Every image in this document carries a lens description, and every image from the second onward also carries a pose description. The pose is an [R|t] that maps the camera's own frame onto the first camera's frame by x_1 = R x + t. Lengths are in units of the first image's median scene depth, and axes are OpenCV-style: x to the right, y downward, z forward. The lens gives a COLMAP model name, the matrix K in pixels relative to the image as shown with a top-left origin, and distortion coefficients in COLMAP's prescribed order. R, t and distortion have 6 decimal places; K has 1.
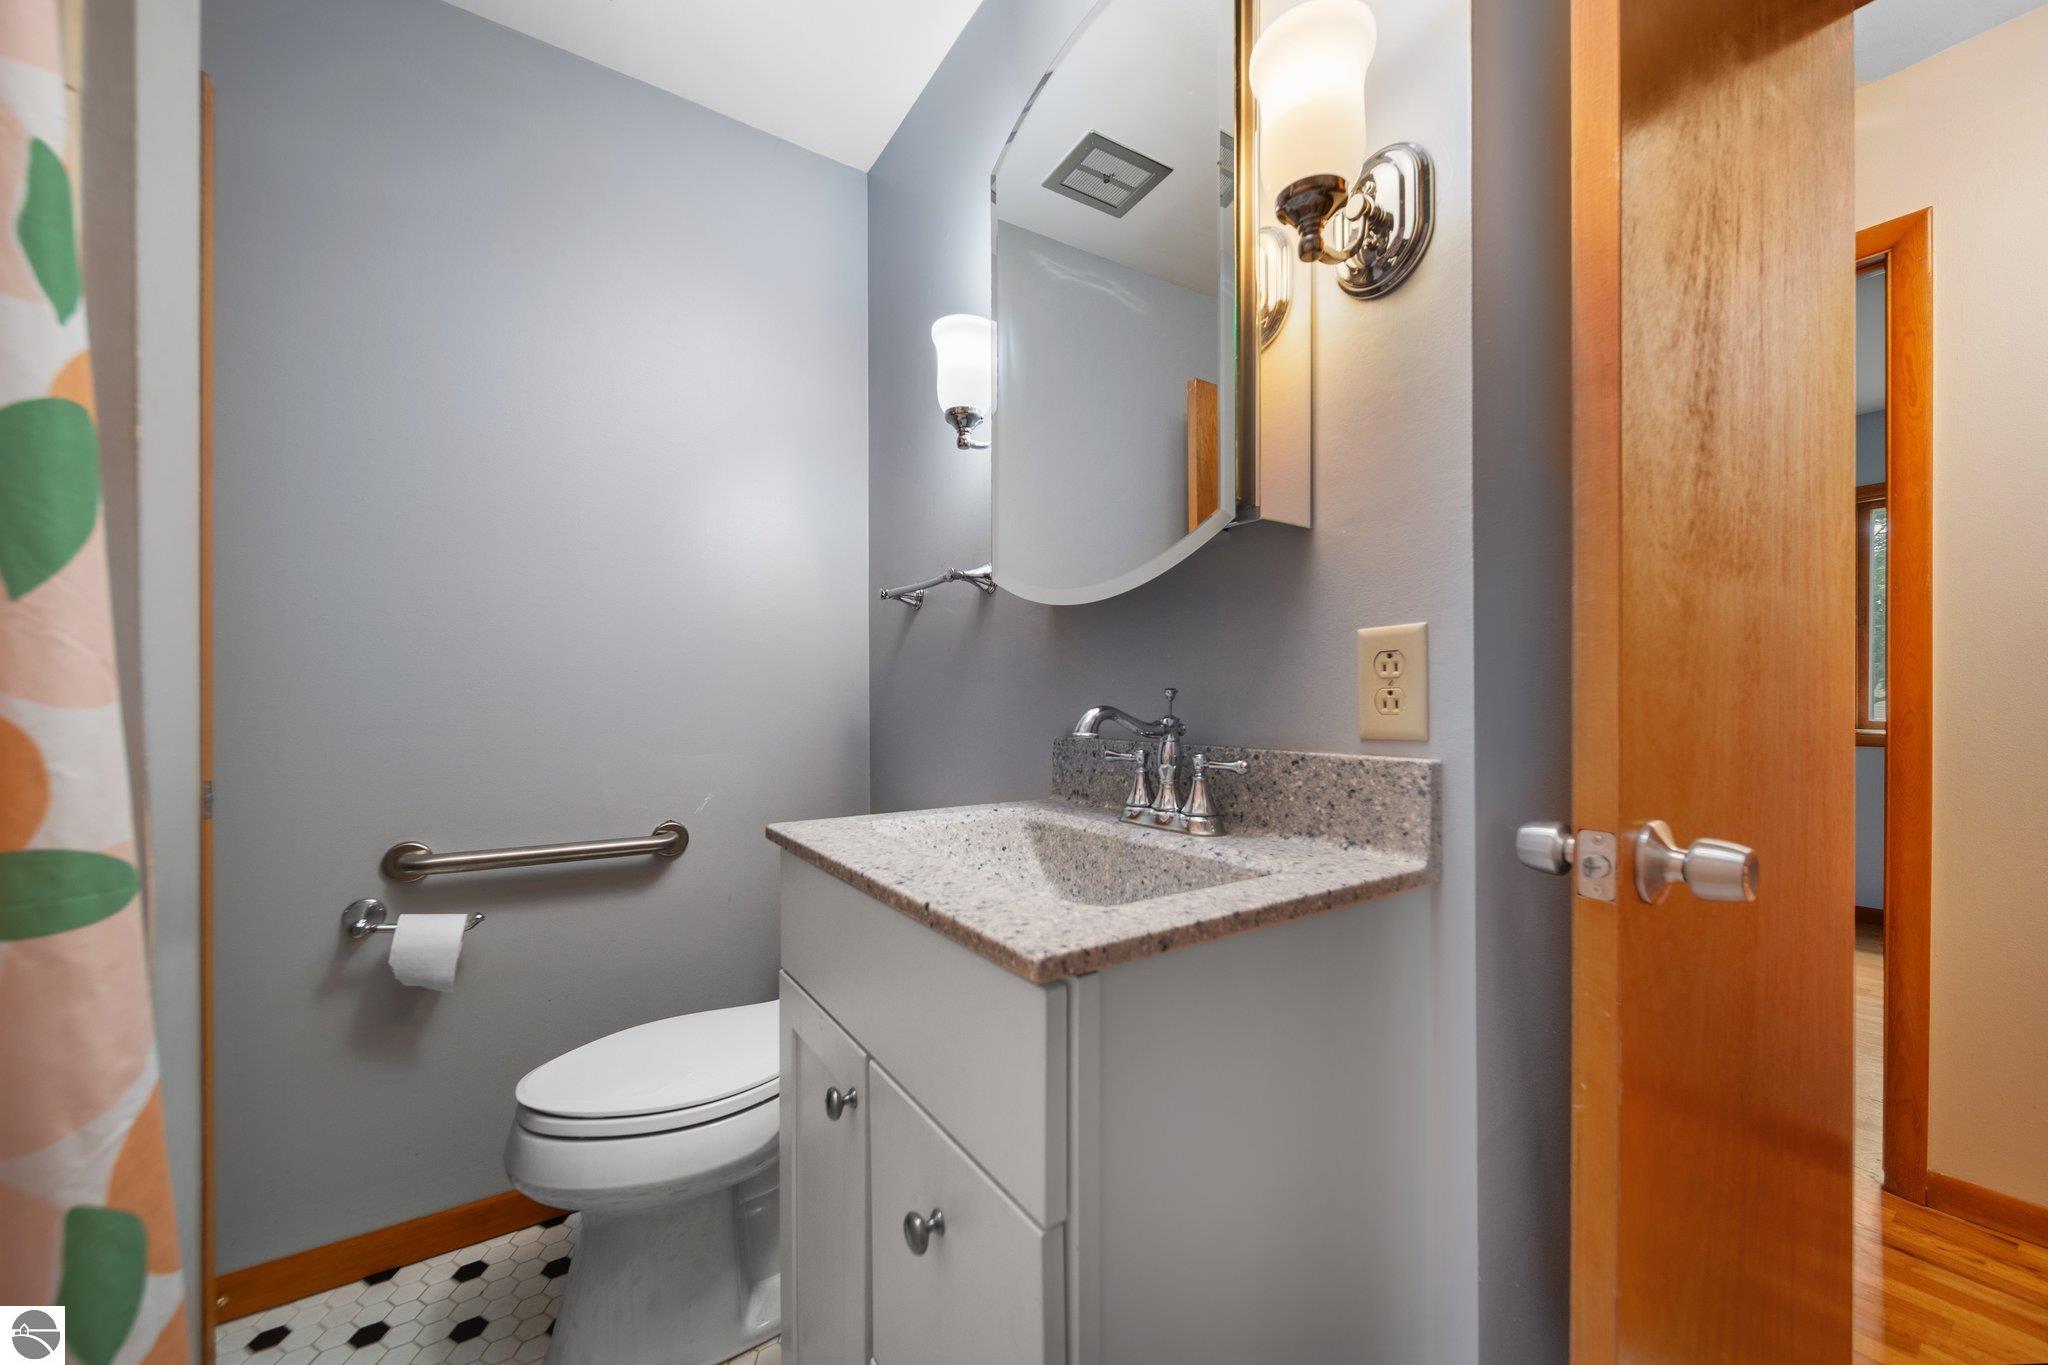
lens RADIAL K [[738.6, 0, 987.7], [0, 738.6, 700.2], [0, 0, 1]] dist [-0.000819, -0.000172]
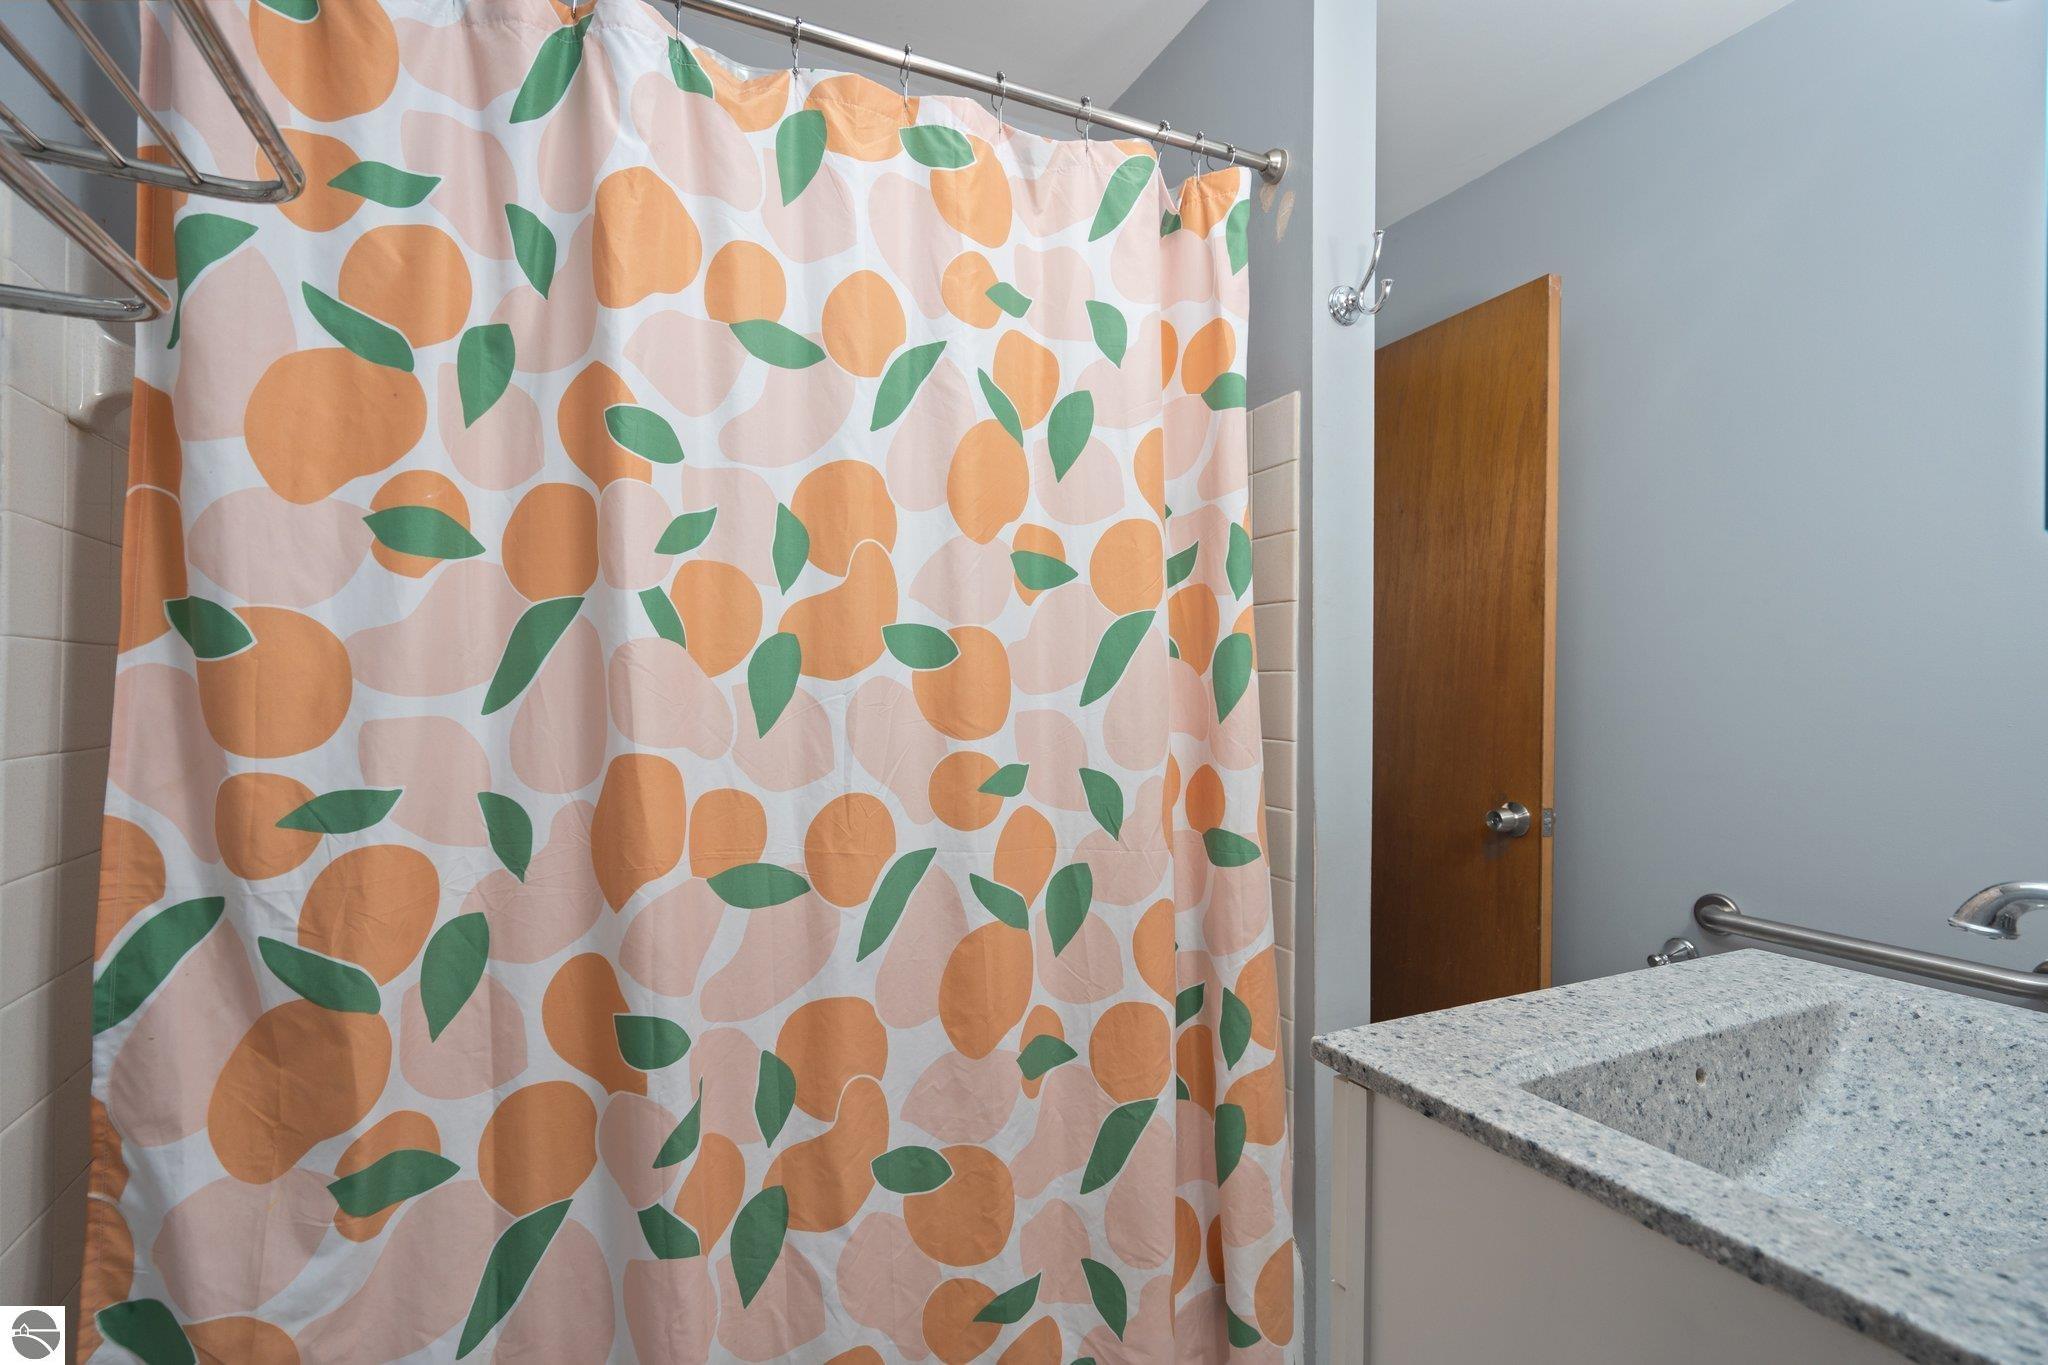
lens RADIAL K [[921.5, 0, 1016.6], [0, 921.5, 693.4], [0, 0, 1]] dist [-0.000909, 0.000419]
pose [[-0.133864, -0.001683, -0.990998, 1.464836], [0.001242, 0.999997, -0.001866, -0.195723], [0.990999, -0.001480, -0.133861, 0.636264]]
